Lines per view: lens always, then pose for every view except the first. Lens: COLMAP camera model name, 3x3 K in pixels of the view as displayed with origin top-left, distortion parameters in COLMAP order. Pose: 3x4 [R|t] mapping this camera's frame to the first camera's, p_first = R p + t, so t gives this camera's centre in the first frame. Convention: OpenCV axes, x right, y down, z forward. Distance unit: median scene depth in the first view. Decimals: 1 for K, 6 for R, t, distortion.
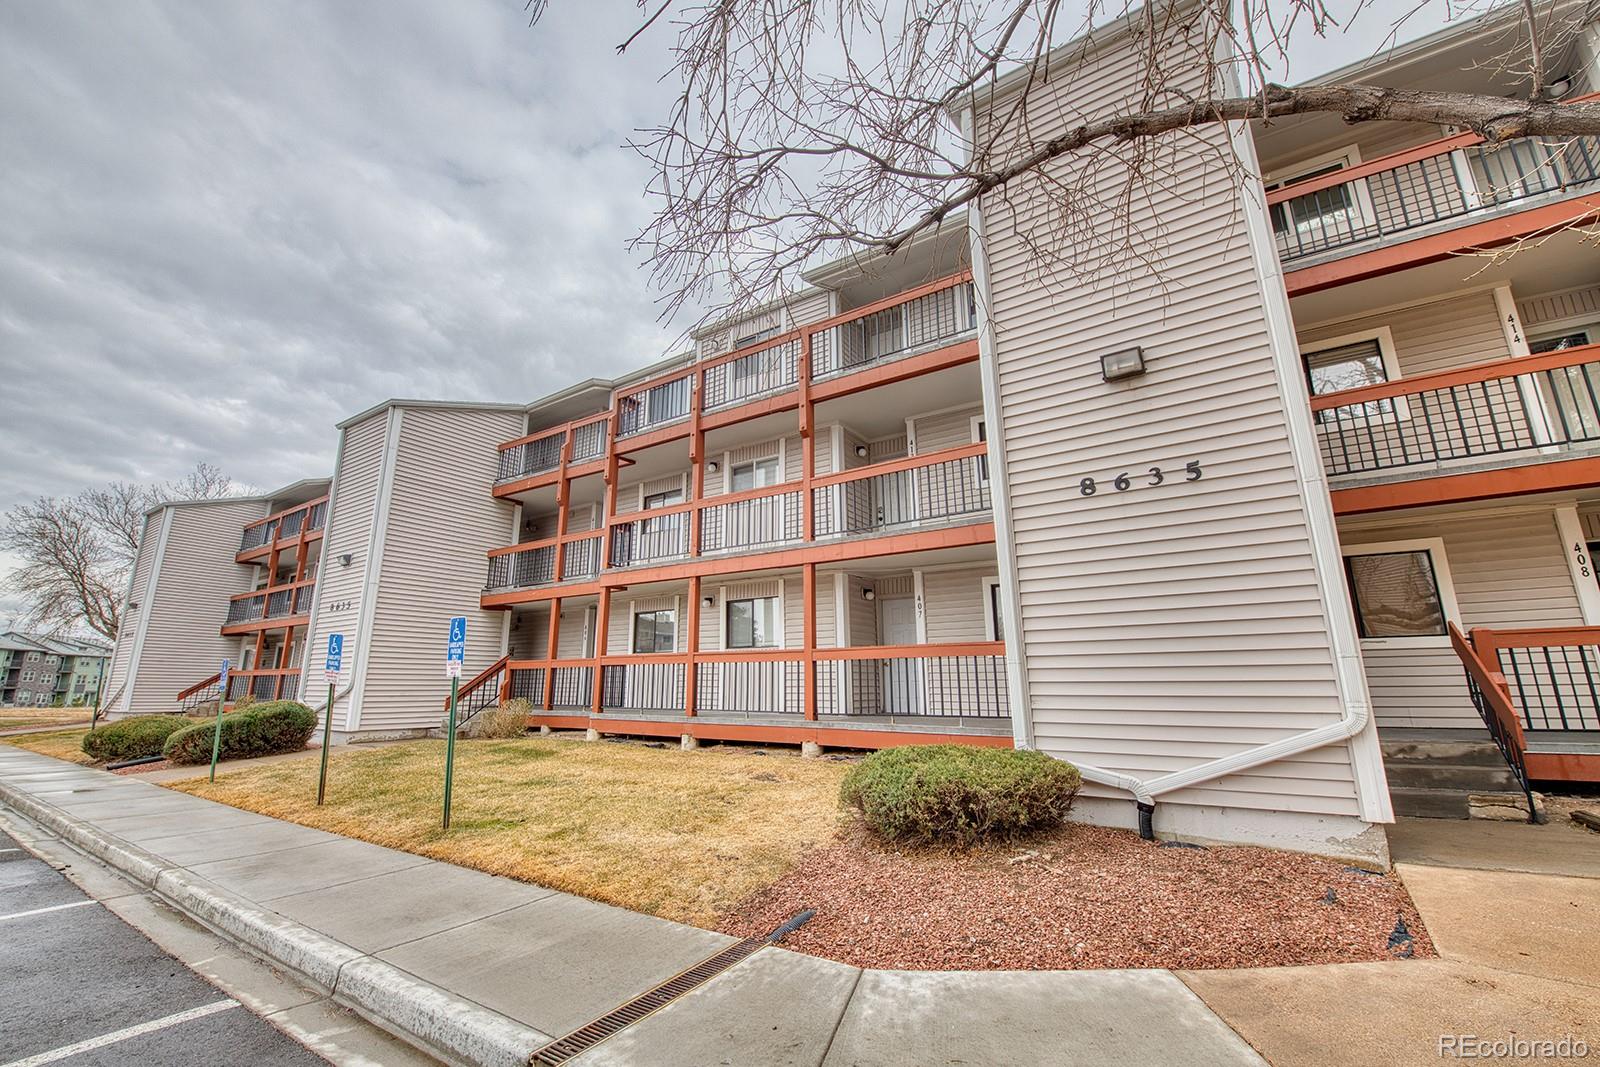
lens RADIAL K [[656.2, 0, 798.4], [0, 656.2, 527.6], [0, 0, 1]] dist [-0.005509, -0.004123]
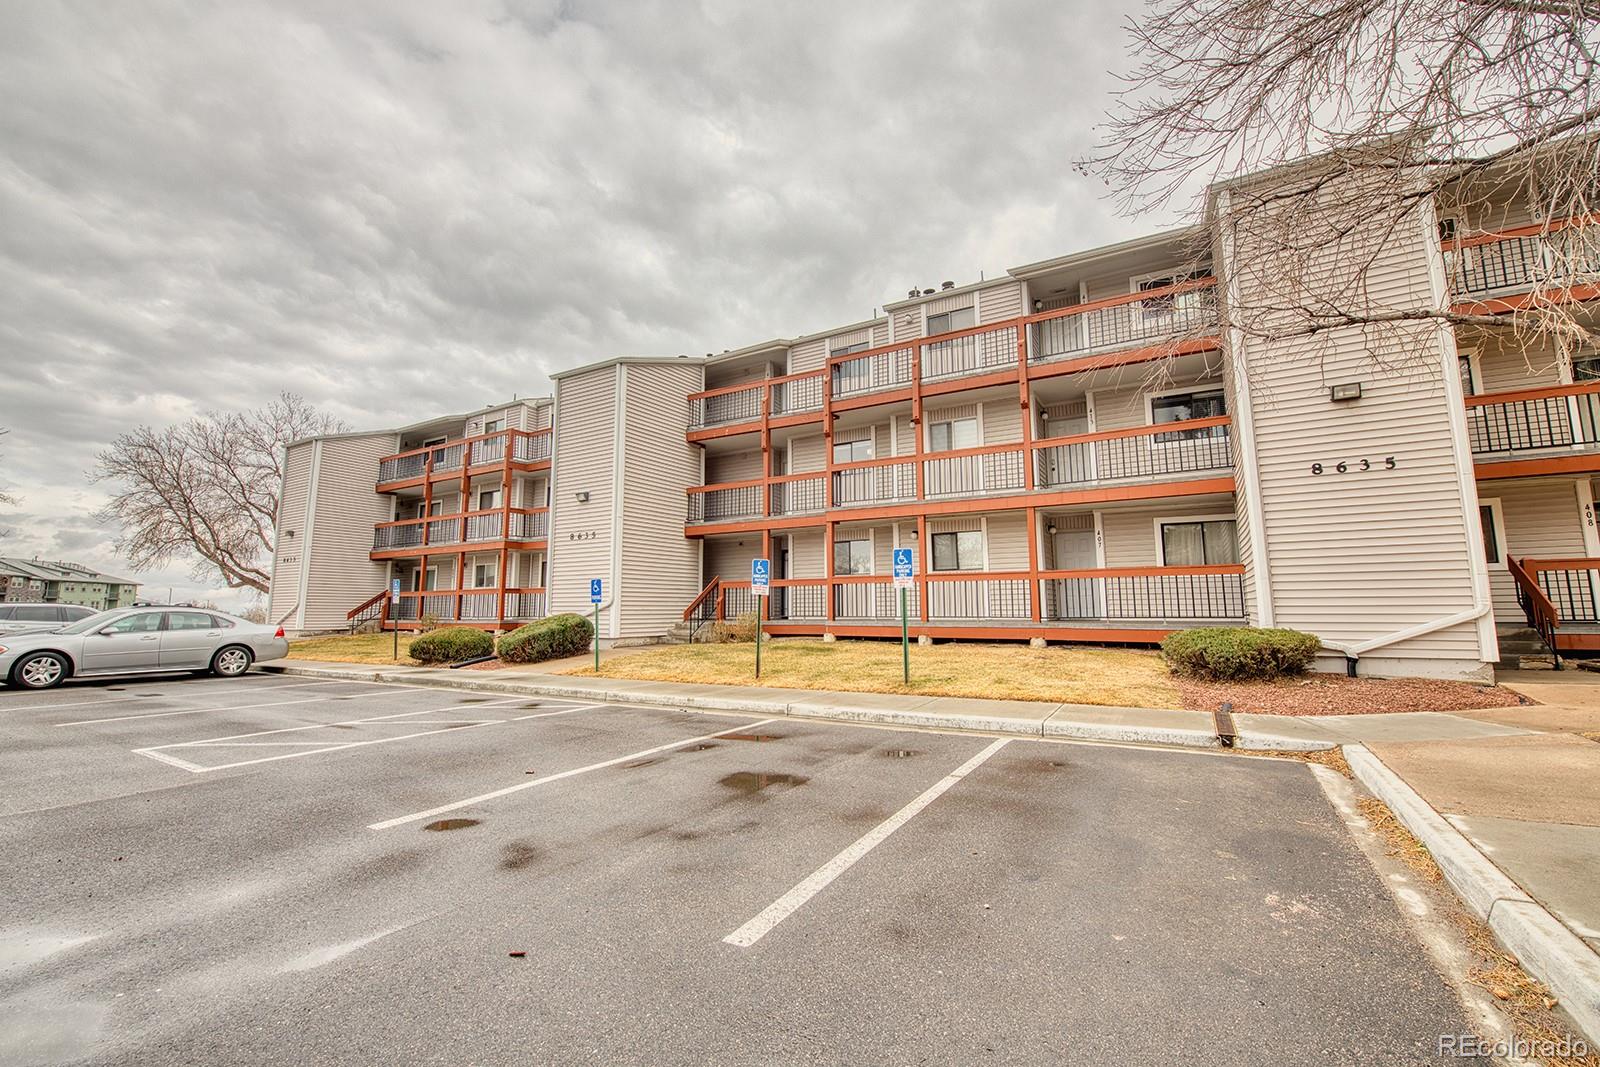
lens RADIAL K [[681.2, 0, 803.1], [0, 681.2, 522.6], [0, 0, 1]] dist [0.001724, -0.006008]
pose [[0.997694, 0.006529, 0.067551, -0.496925], [-0.013700, 0.994247, 0.106235, -0.049958], [-0.066468, -0.106915, 0.992044, -0.309448]]
